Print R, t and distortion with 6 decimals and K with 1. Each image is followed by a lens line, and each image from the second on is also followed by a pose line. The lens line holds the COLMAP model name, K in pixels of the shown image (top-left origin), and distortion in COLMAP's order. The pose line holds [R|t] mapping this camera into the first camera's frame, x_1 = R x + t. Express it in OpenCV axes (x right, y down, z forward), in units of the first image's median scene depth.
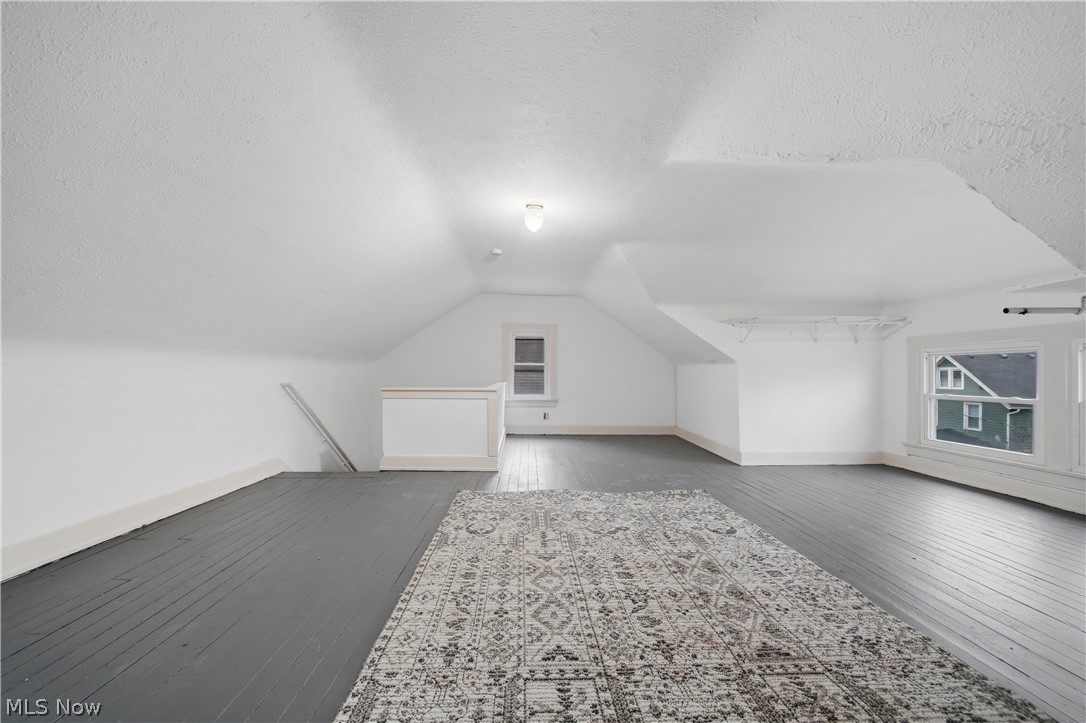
lens RADIAL K [[390.0, 0, 543.0], [0, 390.0, 361.5], [0, 0, 1]] dist [-0.000199, -0.000045]
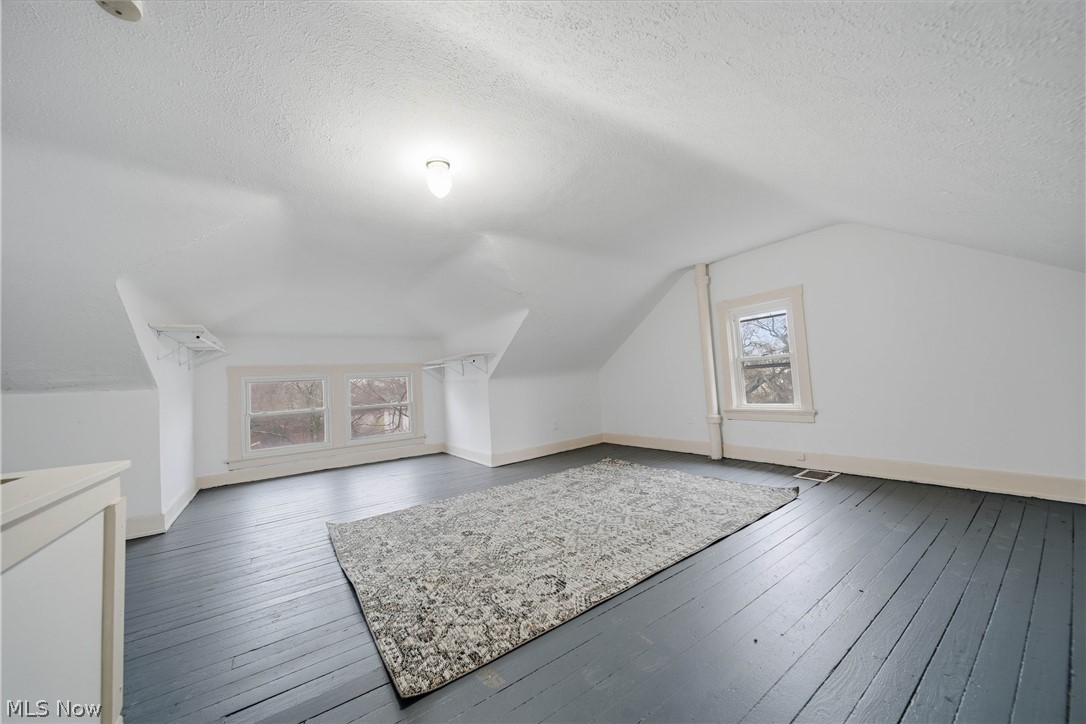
lens RADIAL K [[390.0, 0, 543.0], [0, 390.0, 362.0], [0, 0, 1]] dist [-0.000199, -0.000045]
pose [[-0.549434, 0.069382, 0.832651, -0.860855], [0.029766, 0.997539, -0.063480, 0.044658], [-0.835007, -0.010093, -0.550147, 1.499481]]
